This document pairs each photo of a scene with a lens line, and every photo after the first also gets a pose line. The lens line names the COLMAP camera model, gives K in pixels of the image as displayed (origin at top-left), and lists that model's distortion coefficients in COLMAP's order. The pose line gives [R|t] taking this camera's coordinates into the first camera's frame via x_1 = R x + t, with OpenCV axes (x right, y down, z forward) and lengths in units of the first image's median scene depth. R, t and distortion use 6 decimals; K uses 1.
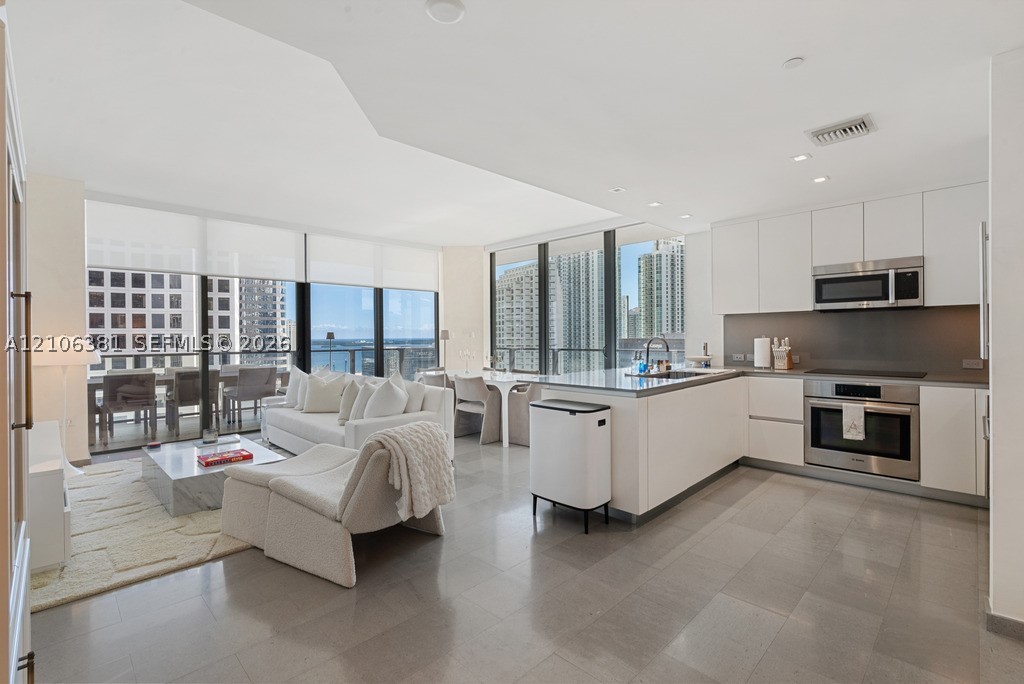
lens RADIAL K [[462.9, 0, 511.9], [0, 462.9, 339.2], [0, 0, 1]] dist [-0.000569, 0.001883]
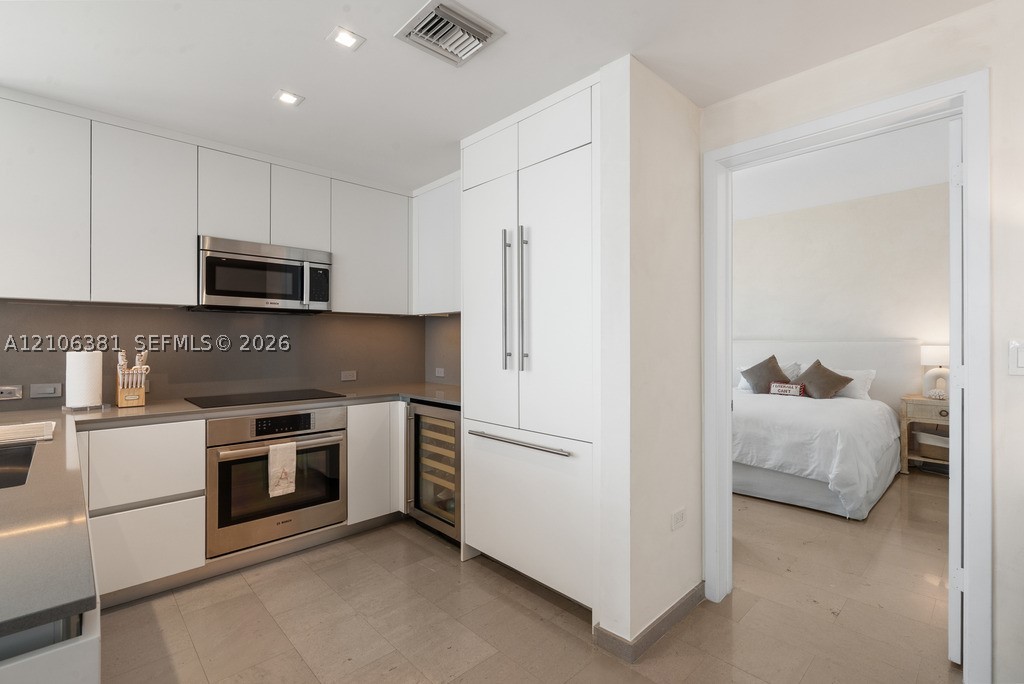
lens RADIAL K [[462.9, 0, 510.6], [0, 462.9, 339.4], [0, 0, 1]] dist [-0.000569, 0.001883]
pose [[0.028513, 0.014950, 0.999482, 0.045270], [0.009938, 0.999834, -0.015239, -0.003389], [-0.999544, 0.010368, 0.028359, 0.623290]]
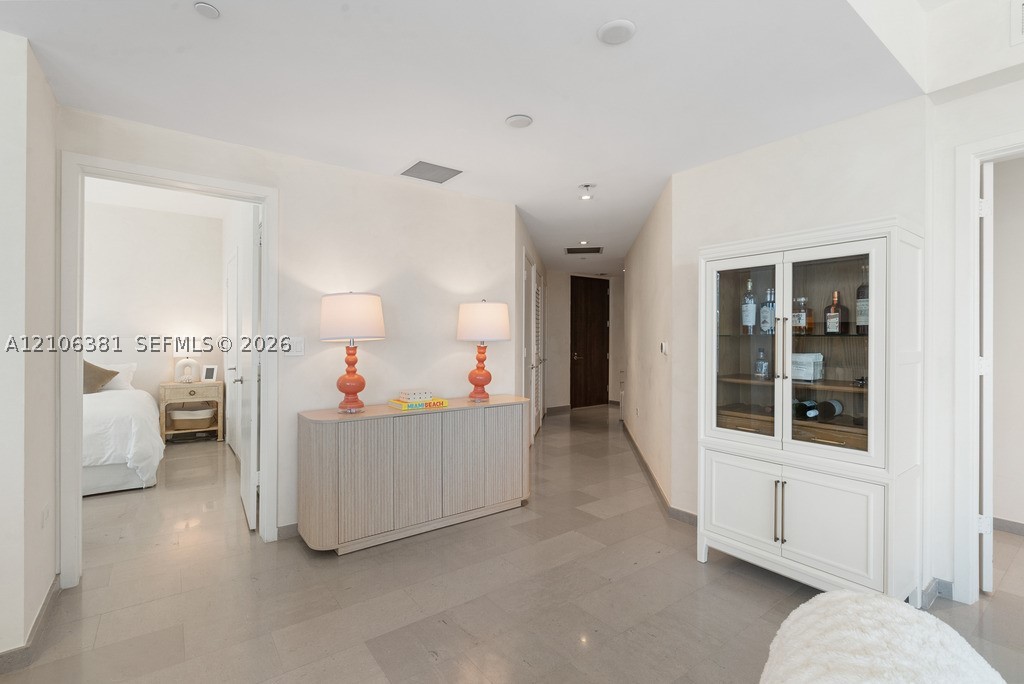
lens RADIAL K [[462.9, 0, 513.2], [0, 462.9, 338.0], [0, 0, 1]] dist [-0.000569, 0.001883]
pose [[-0.989180, 0.008837, 0.146441, -0.025473], [0.009691, 0.999940, 0.005124, -0.003083], [-0.146387, 0.006488, -0.989206, 0.912218]]
